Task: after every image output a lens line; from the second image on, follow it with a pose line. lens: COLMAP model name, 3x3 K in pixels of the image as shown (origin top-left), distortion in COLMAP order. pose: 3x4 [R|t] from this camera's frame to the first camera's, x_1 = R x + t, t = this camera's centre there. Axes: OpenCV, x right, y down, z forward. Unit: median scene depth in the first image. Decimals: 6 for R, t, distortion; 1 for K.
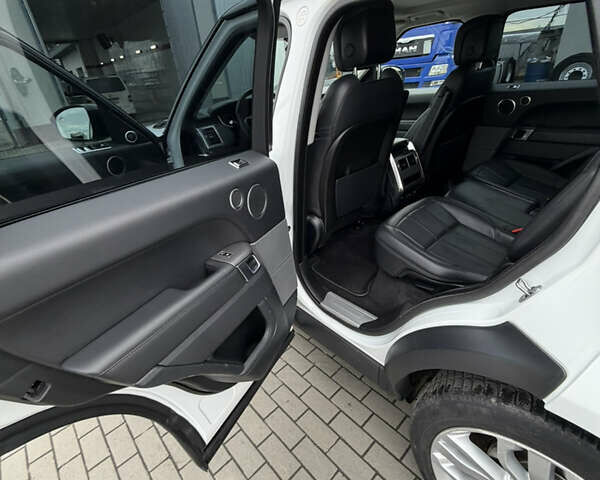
lens RADIAL K [[324.6, 0, 300.0], [0, 324.6, 240.0], [0, 0, 1]] dist [0.006013, -0.002477]
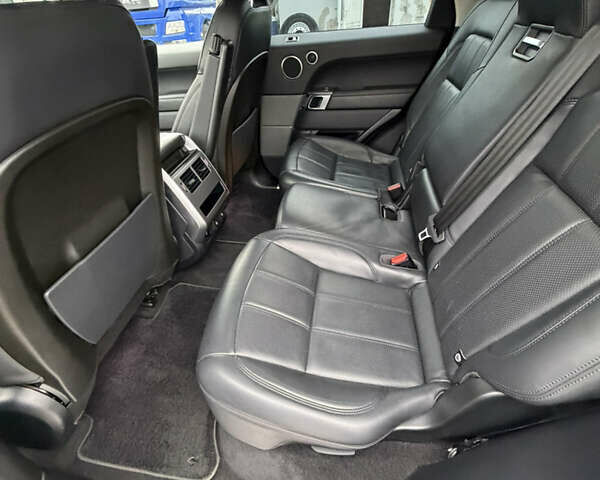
lens RADIAL K [[324.6, 0, 300.0], [0, 324.6, 240.0], [0, 0, 1]] dist [0.006013, -0.002477]
pose [[0.777001, -0.334698, 0.533147, 0.124402], [0.286792, 0.942152, 0.173496, -0.172788], [-0.560374, 0.018096, 0.828042, 0.408074]]
